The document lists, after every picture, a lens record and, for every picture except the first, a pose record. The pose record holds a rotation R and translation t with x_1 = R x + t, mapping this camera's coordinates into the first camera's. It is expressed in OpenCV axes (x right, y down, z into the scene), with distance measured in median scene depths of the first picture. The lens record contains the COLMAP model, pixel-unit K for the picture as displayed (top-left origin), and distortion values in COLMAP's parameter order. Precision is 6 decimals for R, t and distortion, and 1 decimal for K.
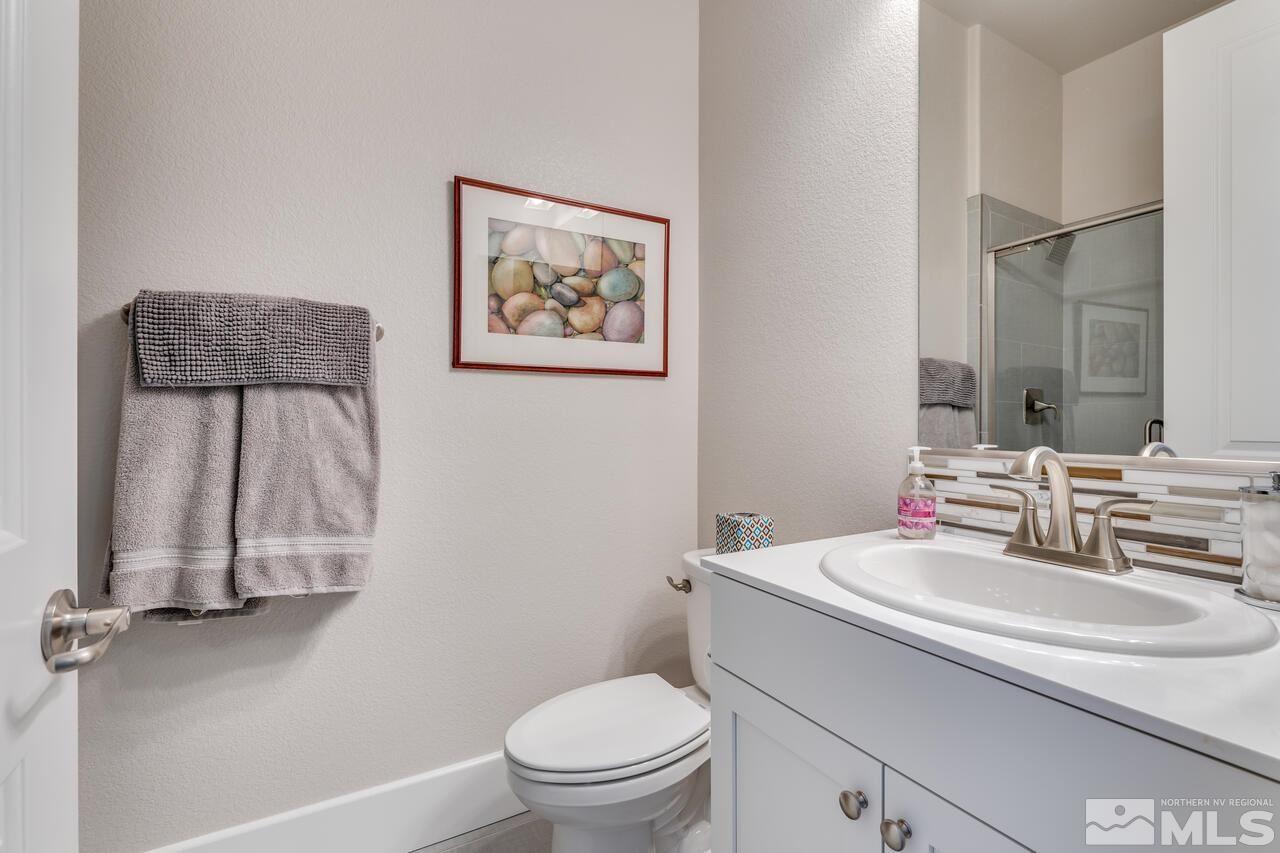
lens RADIAL K [[574.1, 0, 635.0], [0, 574.1, 420.3], [0, 0, 1]] dist [0.000850, 0.000008]
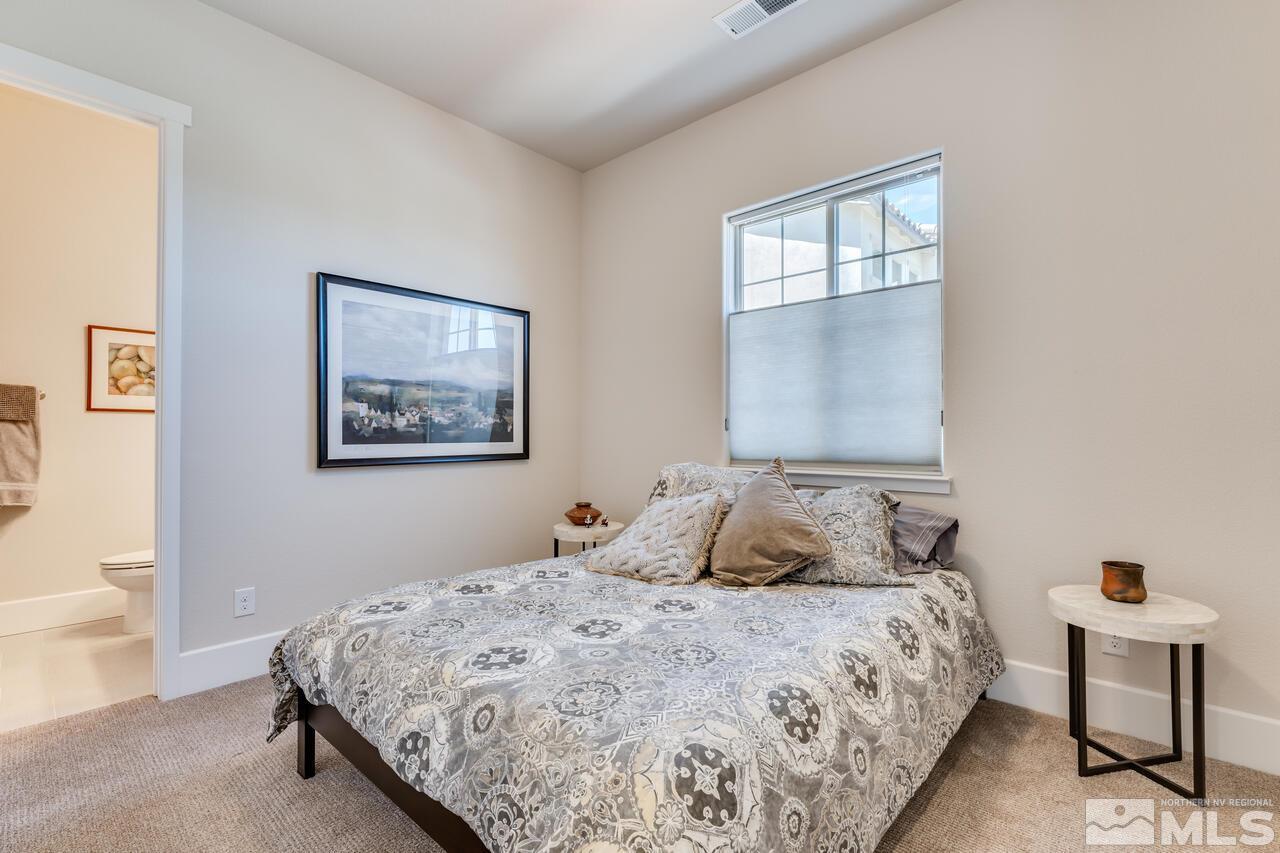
lens RADIAL K [[574.1, 0, 644.5], [0, 574.1, 431.5], [0, 0, 1]] dist [0.000850, 0.000008]
pose [[0.954481, -0.003878, 0.298247, 1.186884], [0.006057, 0.999961, -0.006384, 0.017173], [-0.298211, 0.007899, 0.954467, -1.941279]]
